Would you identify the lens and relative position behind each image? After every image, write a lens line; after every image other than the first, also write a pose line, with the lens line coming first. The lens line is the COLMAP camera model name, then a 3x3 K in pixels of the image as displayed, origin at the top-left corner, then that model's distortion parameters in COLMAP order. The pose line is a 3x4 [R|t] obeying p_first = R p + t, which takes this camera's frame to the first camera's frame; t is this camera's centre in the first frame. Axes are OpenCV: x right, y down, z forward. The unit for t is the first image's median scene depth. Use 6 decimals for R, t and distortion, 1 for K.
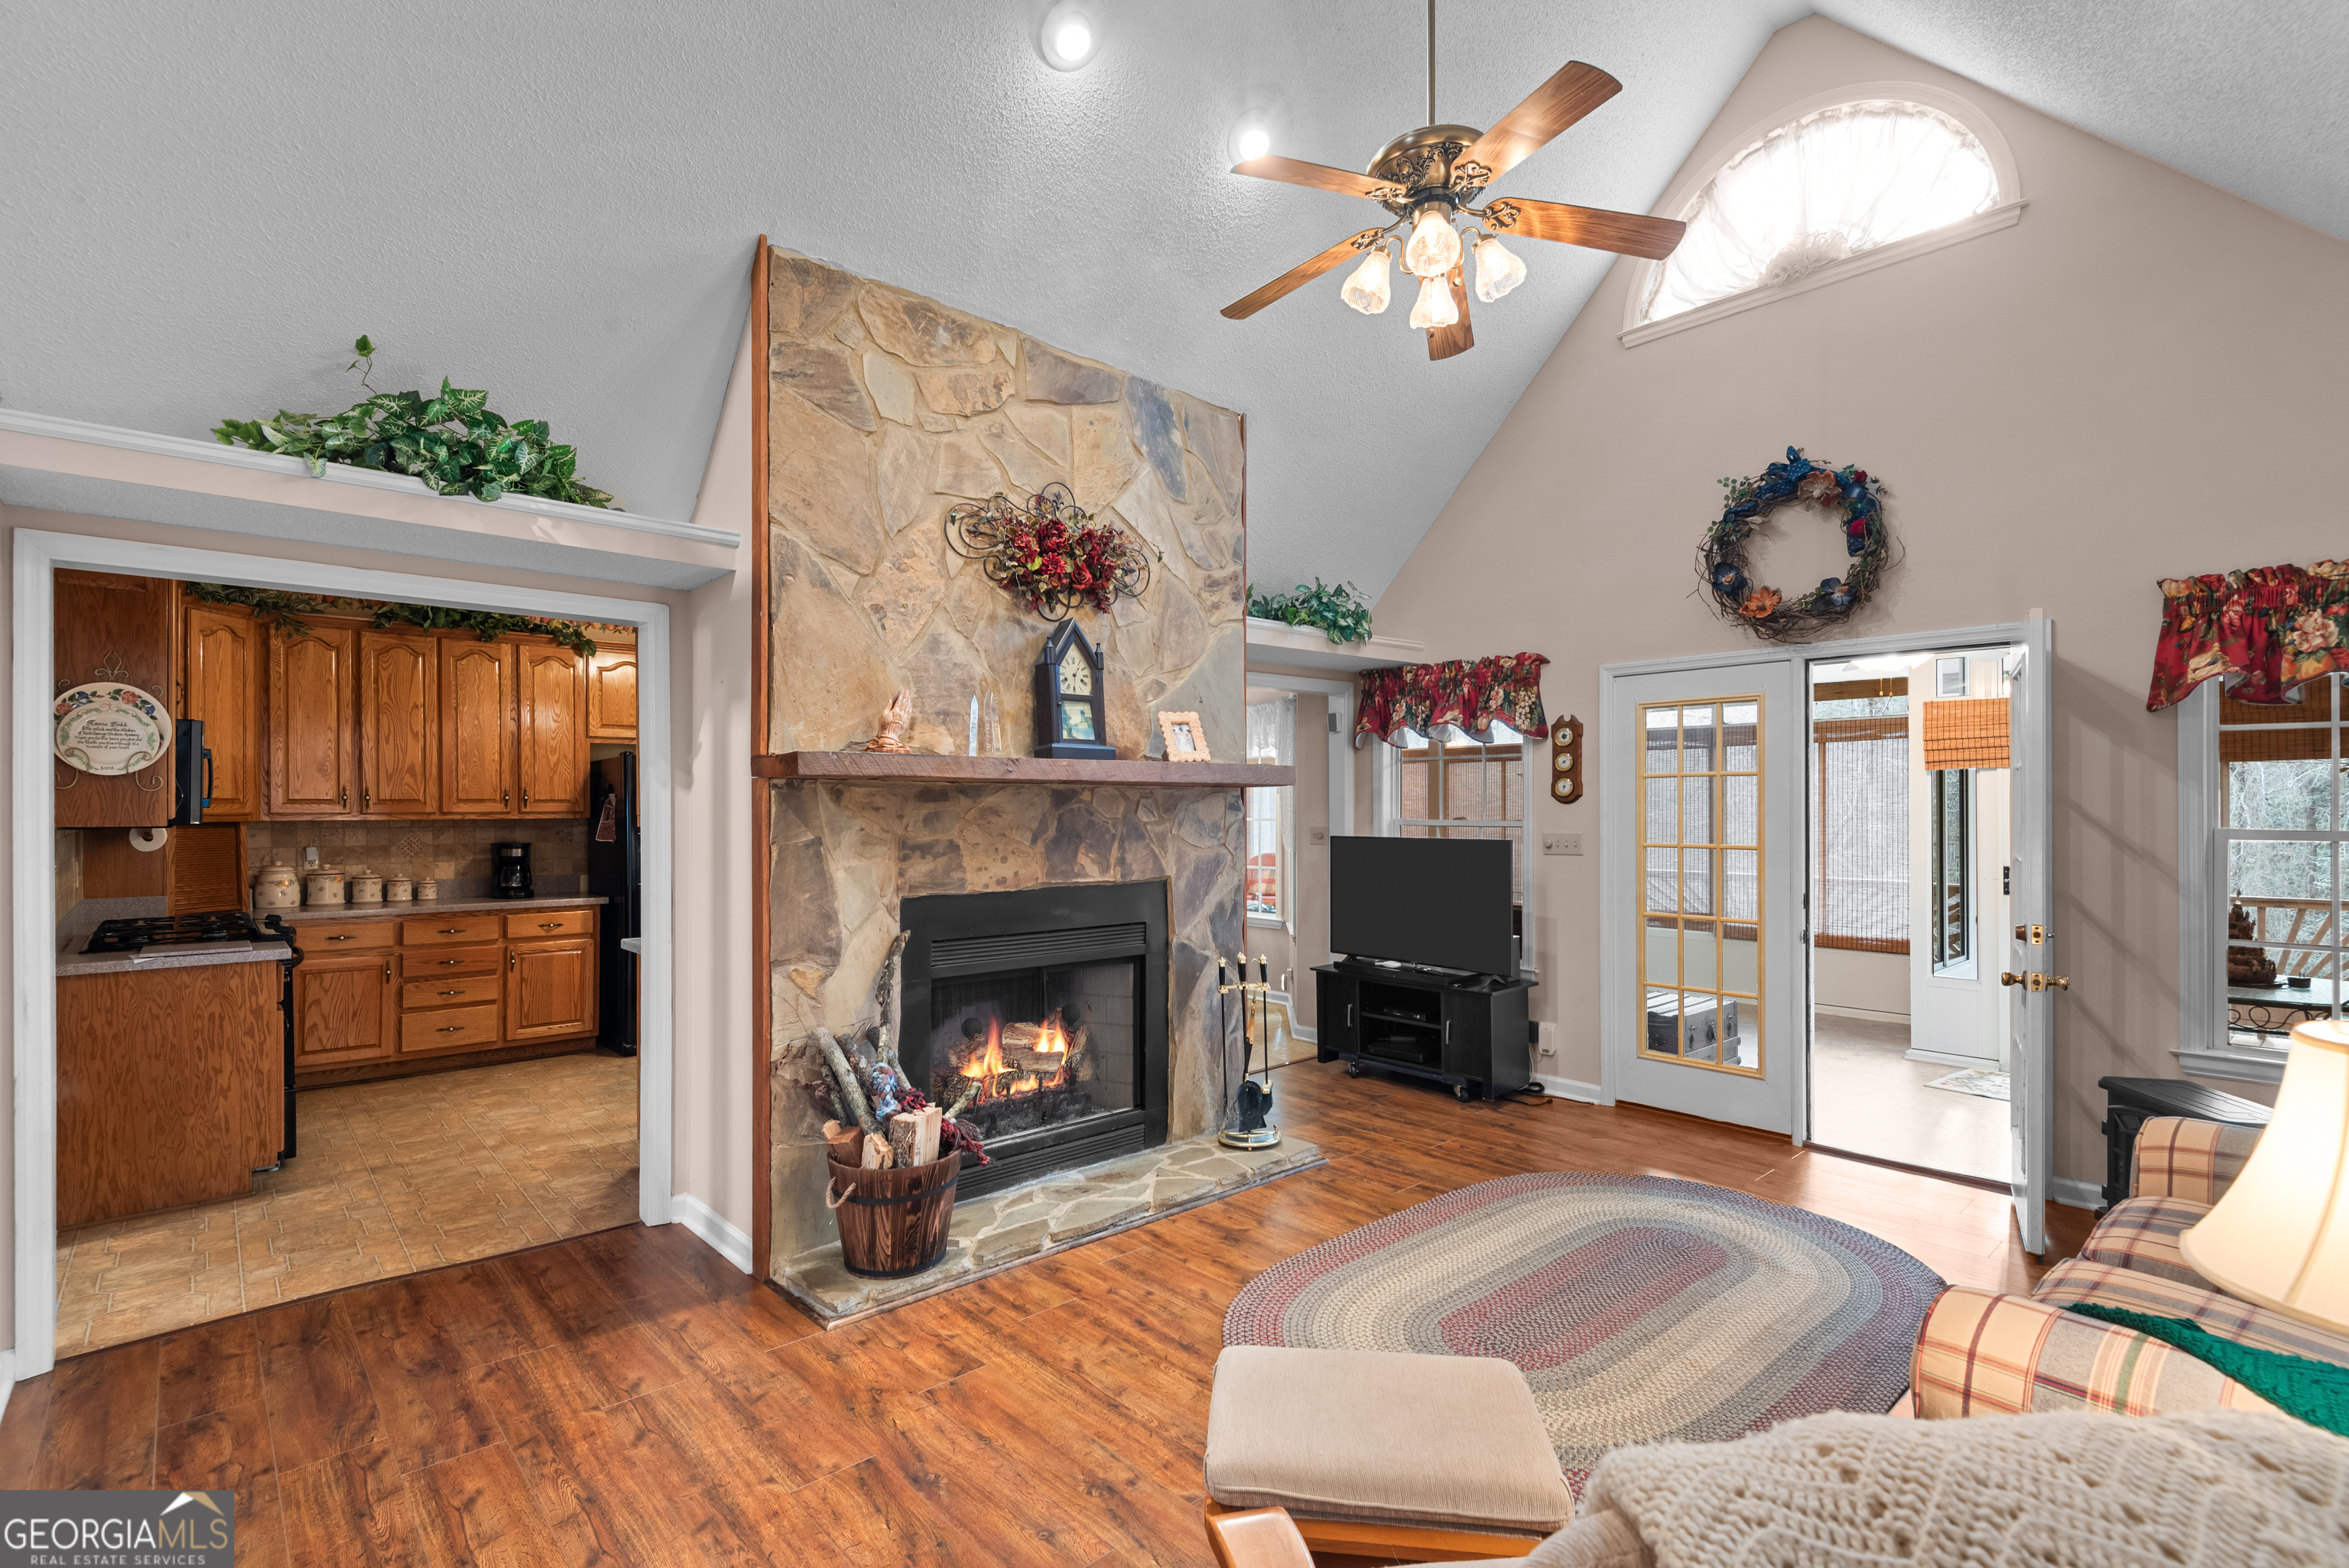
lens RADIAL K [[1079.4, 0, 1165.1], [0, 1079.4, 795.6], [0, 0, 1]] dist [0.003228, -0.008713]
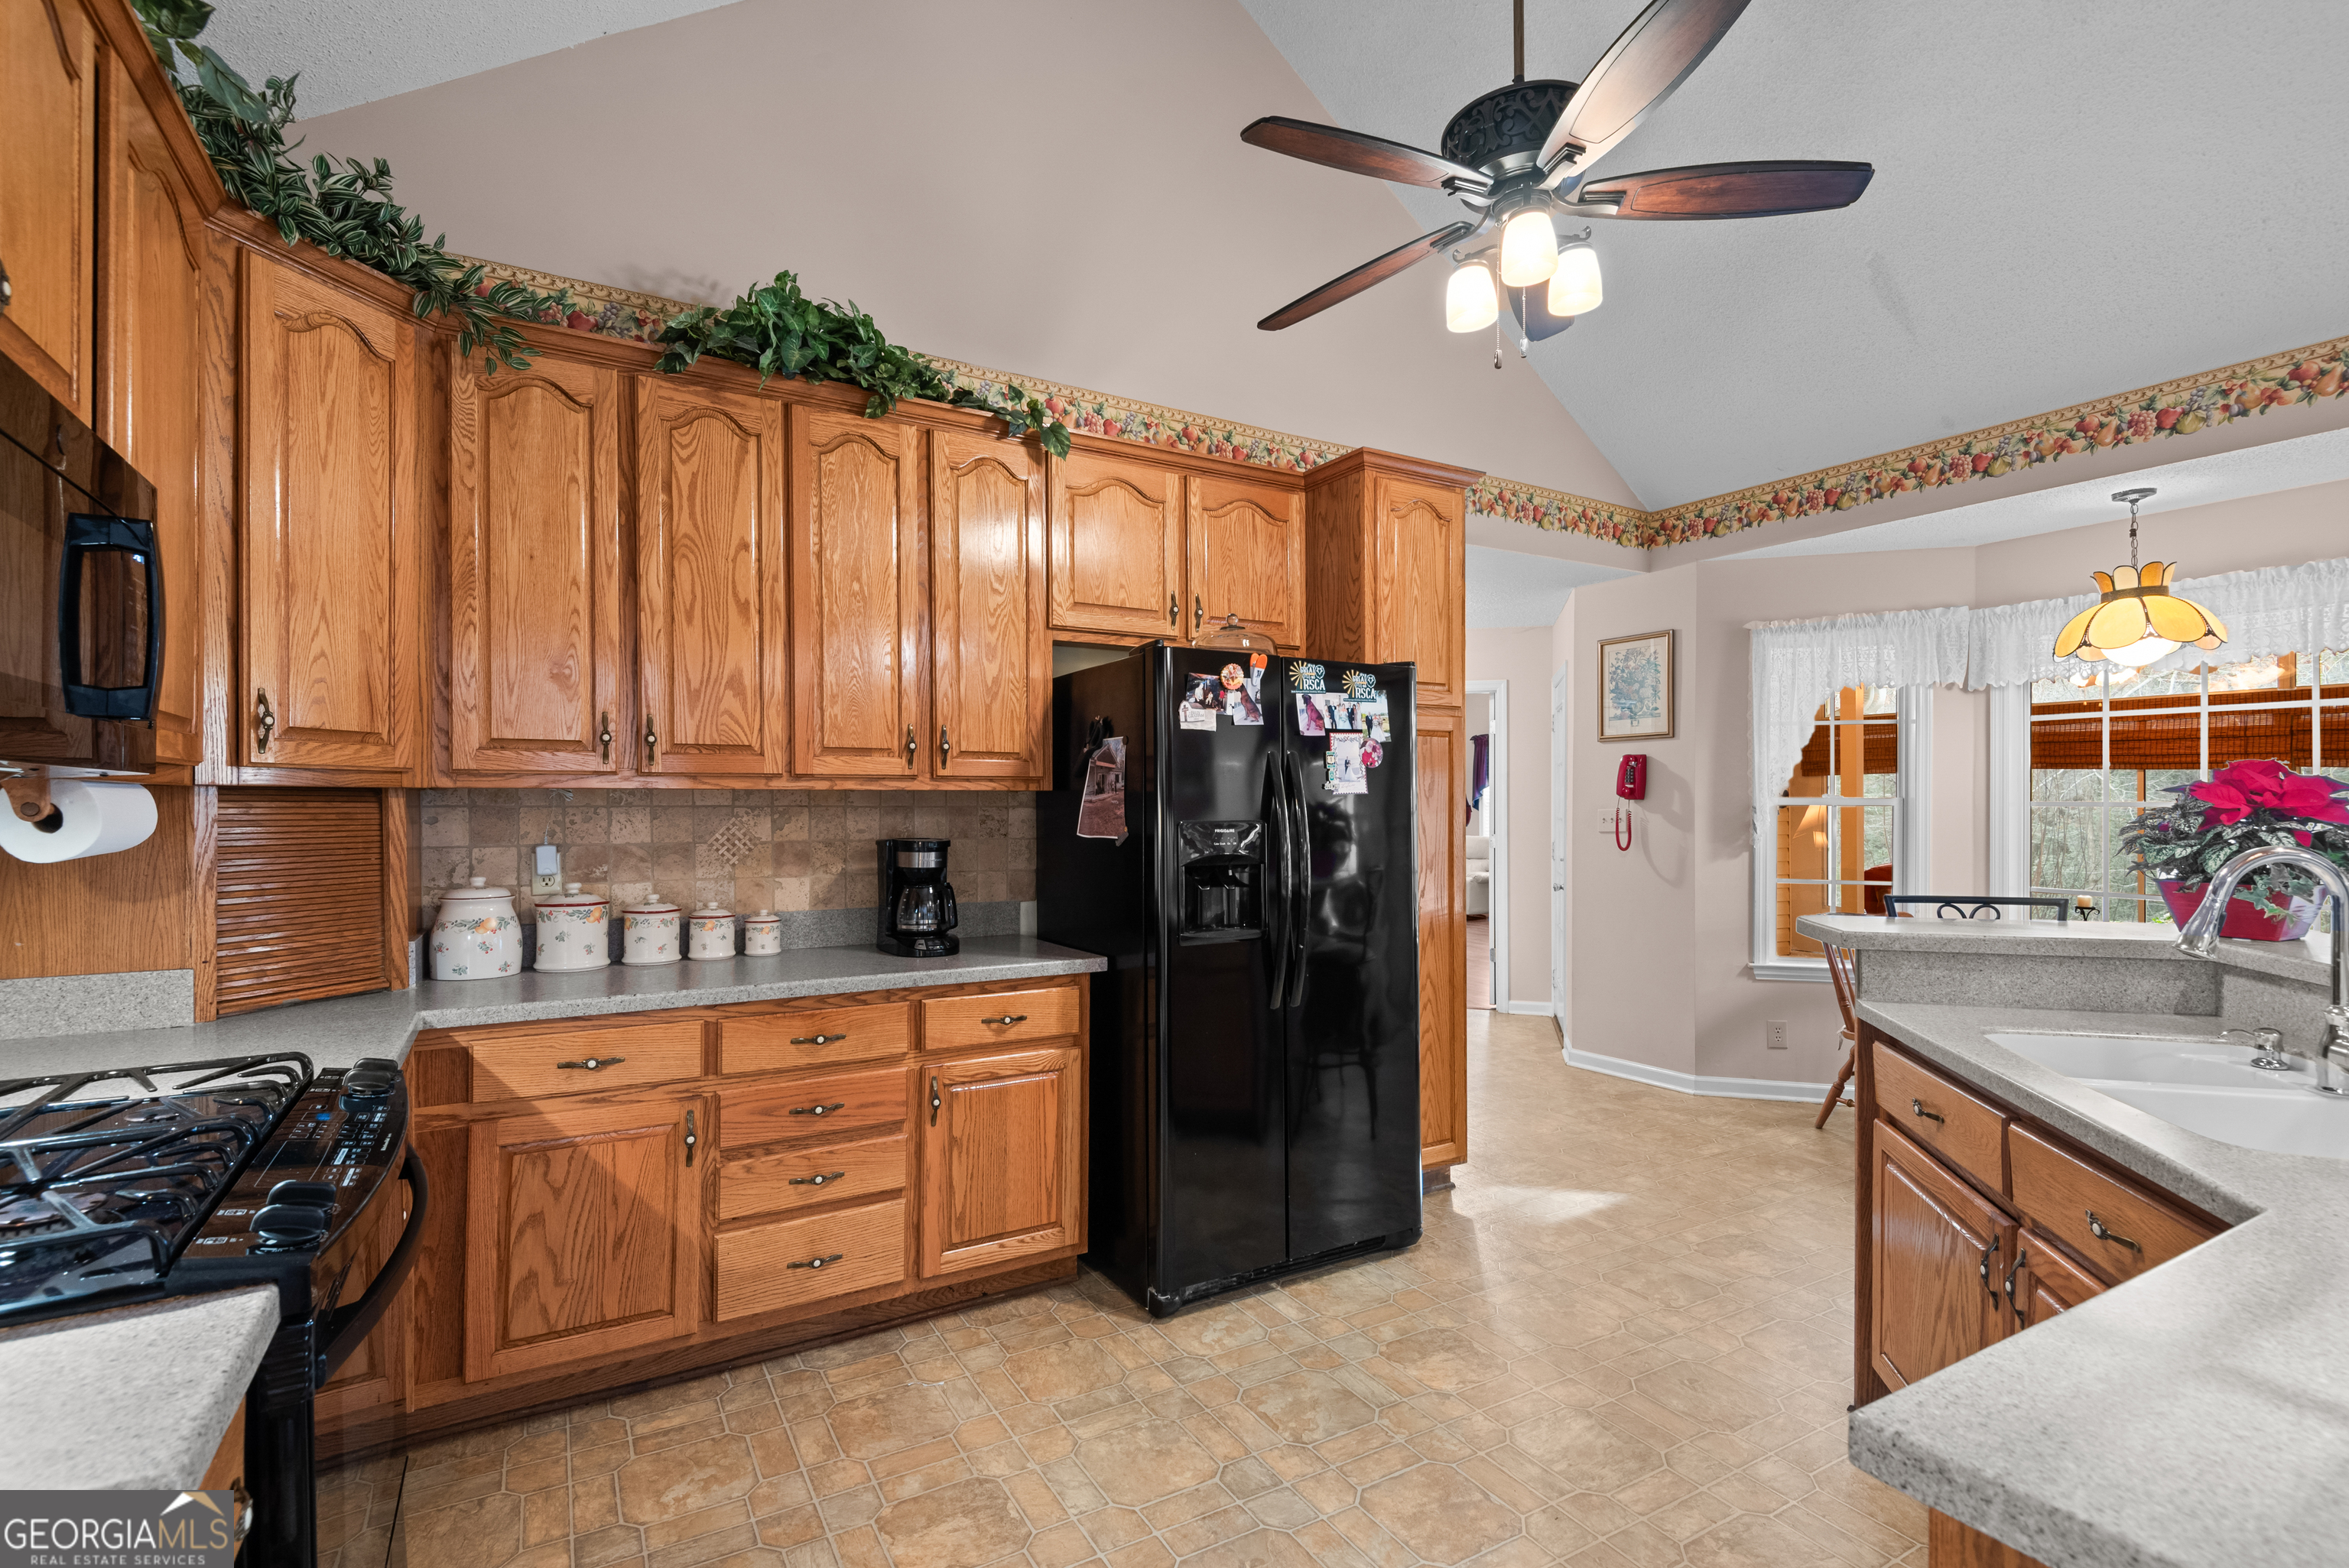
lens RADIAL K [[1079.4, 0, 1170.7], [0, 1079.4, 792.5], [0, 0, 1]] dist [0.003228, -0.008713]
pose [[0.977704, 0.001813, -0.209982, -0.421188], [-0.001433, 0.999997, 0.001961, 0.022986], [0.209985, -0.001616, 0.977703, 0.589845]]
